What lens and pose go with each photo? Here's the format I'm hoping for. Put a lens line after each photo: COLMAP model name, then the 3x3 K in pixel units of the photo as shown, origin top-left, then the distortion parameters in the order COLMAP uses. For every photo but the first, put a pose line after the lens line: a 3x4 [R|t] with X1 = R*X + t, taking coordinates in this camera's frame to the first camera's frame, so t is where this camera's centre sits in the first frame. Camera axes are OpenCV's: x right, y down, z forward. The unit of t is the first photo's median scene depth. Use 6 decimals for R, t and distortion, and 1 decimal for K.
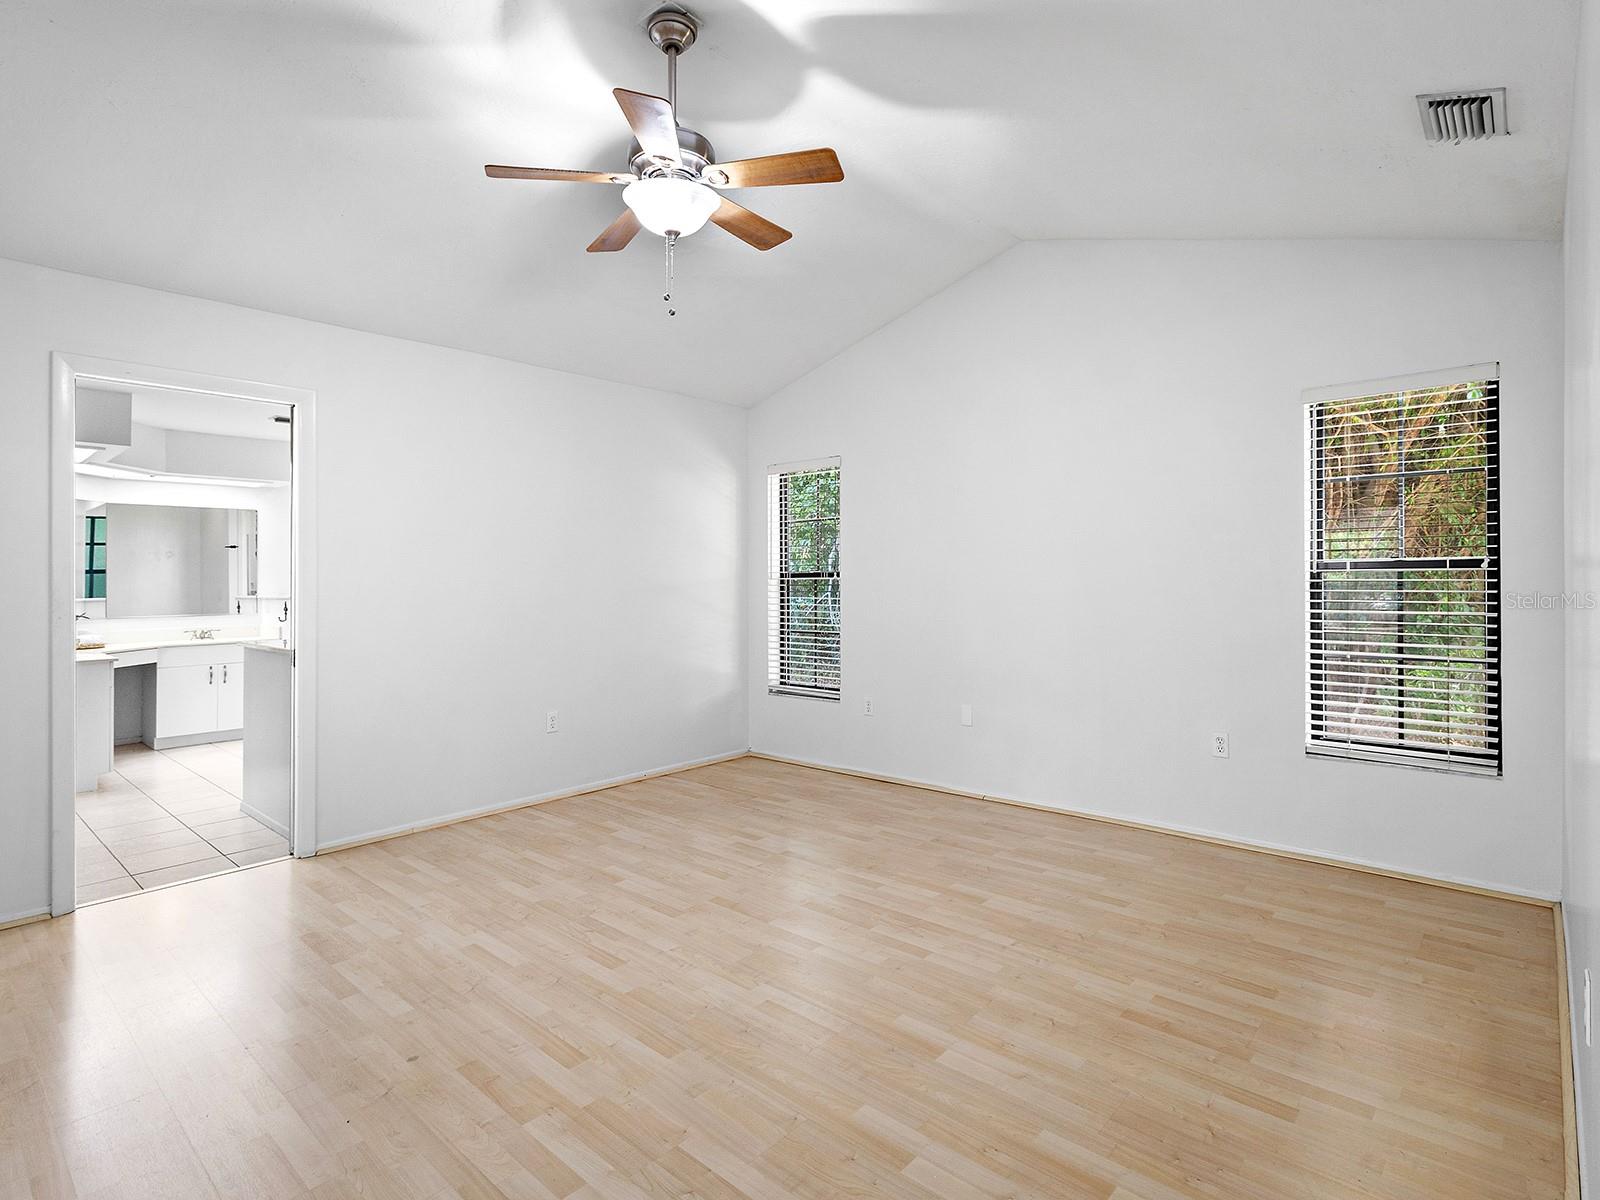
lens RADIAL K [[805.8, 0, 829.9], [0, 805.8, 597.8], [0, 0, 1]] dist [0.008713, -0.003298]
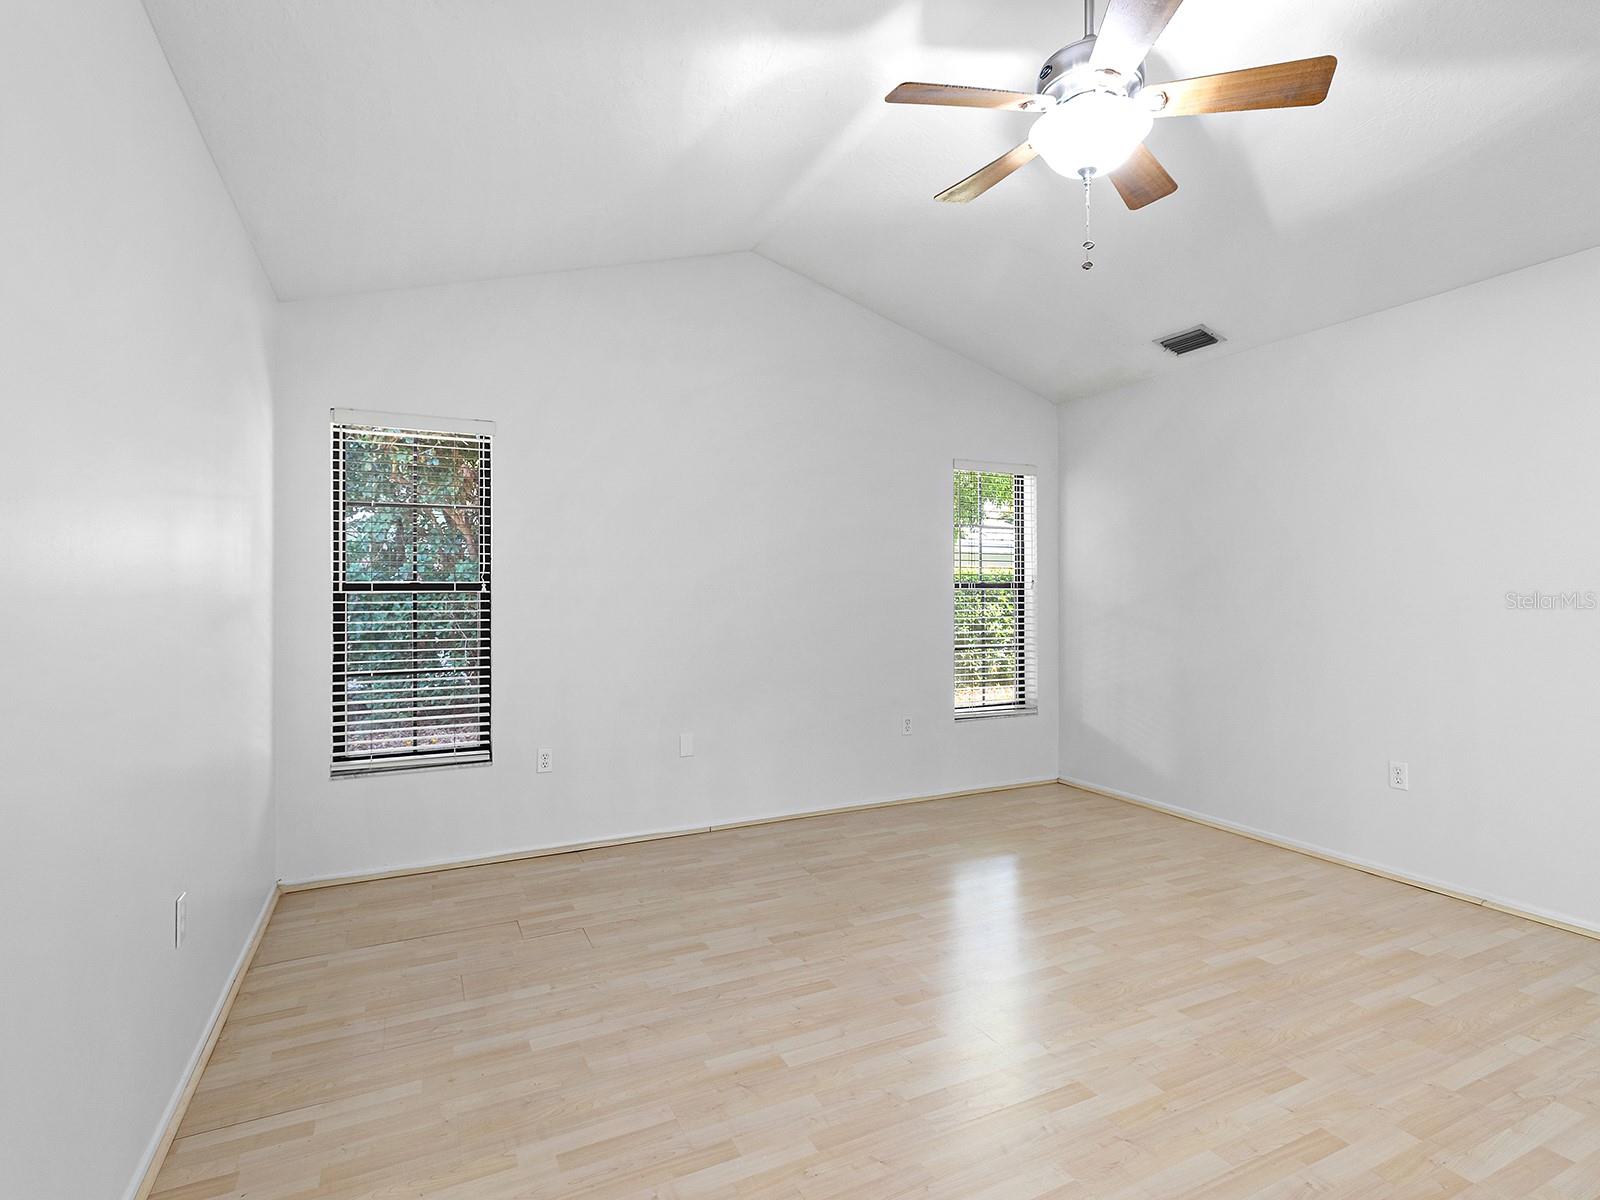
lens RADIAL K [[805.8, 0, 790.8], [0, 805.8, 588.5], [0, 0, 1]] dist [0.008713, -0.003298]
pose [[0.397104, 0.016417, 0.917627, -0.781135], [0.019411, 0.999466, -0.026281, -0.002461], [-0.917568, 0.028249, 0.396573, 0.676566]]
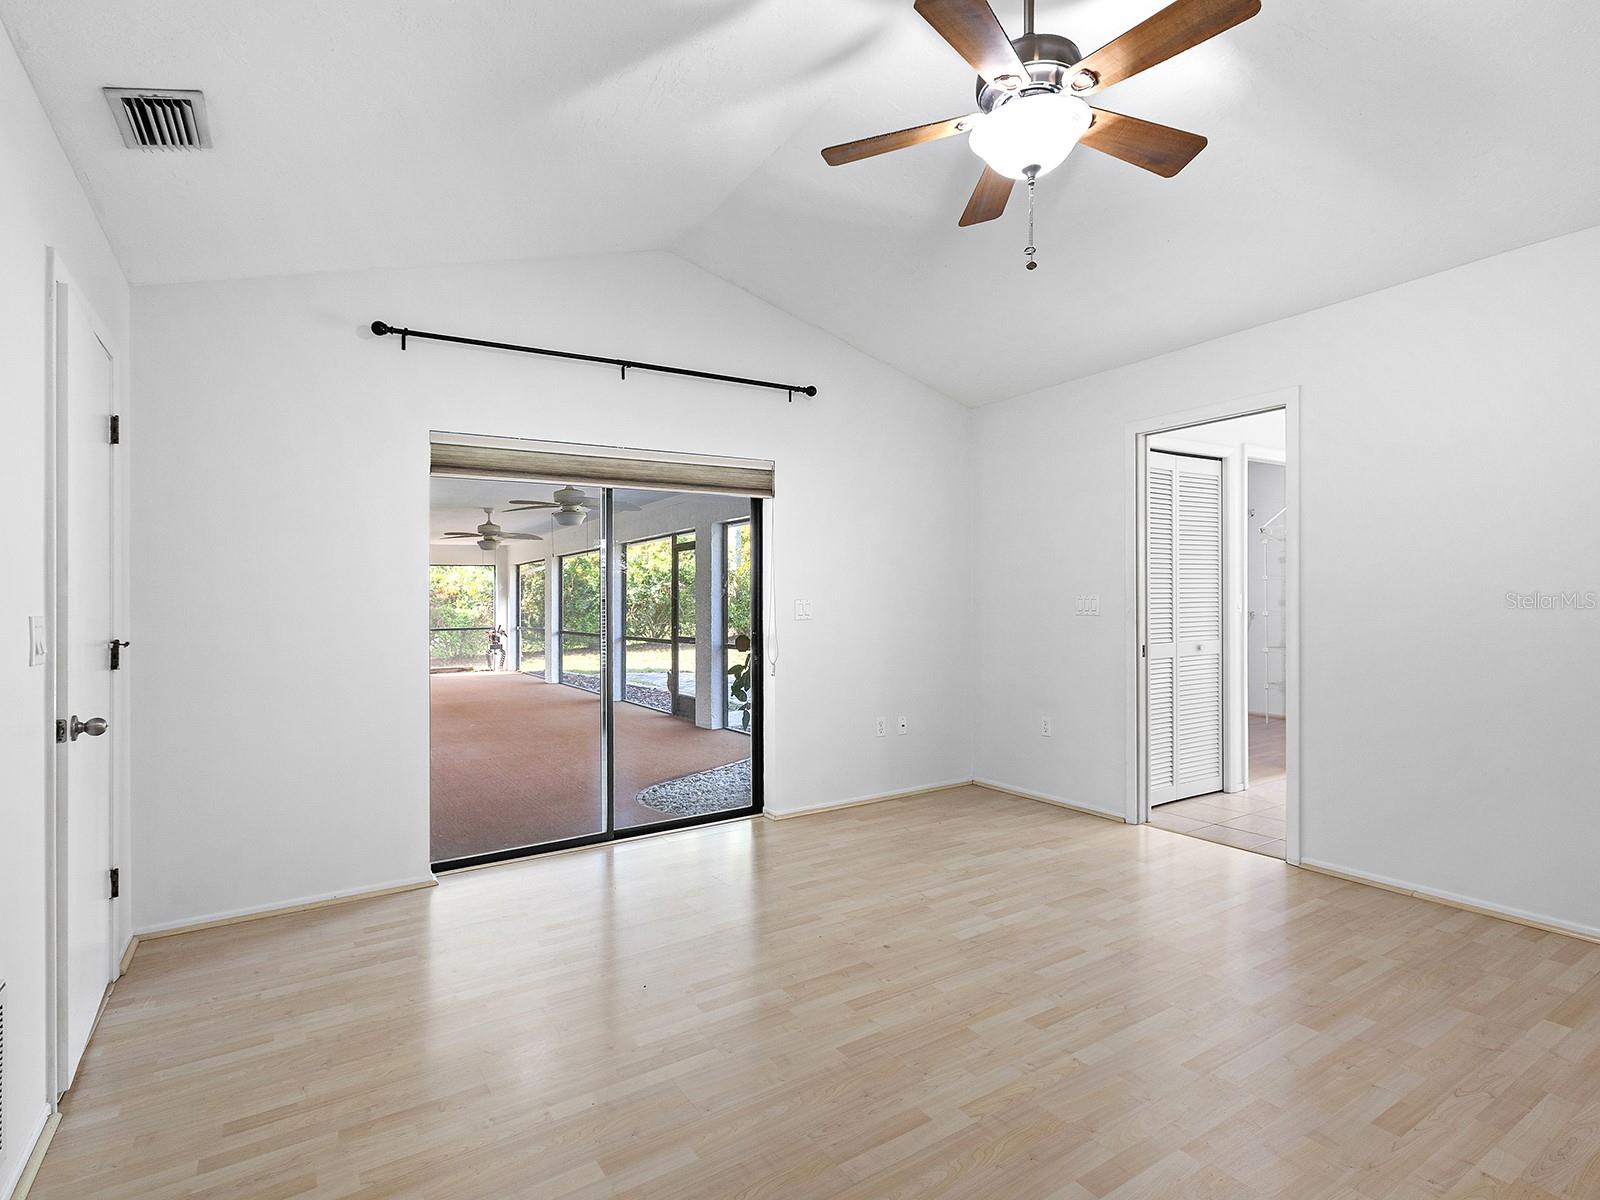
lens RADIAL K [[805.8, 0, 792.7], [0, 805.8, 589.1], [0, 0, 1]] dist [0.008713, -0.003298]
pose [[-0.290281, 0.001623, -0.956940, 0.474413], [0.001246, 0.999998, 0.001318, -0.015291], [0.956941, -0.000810, -0.290283, 0.724233]]
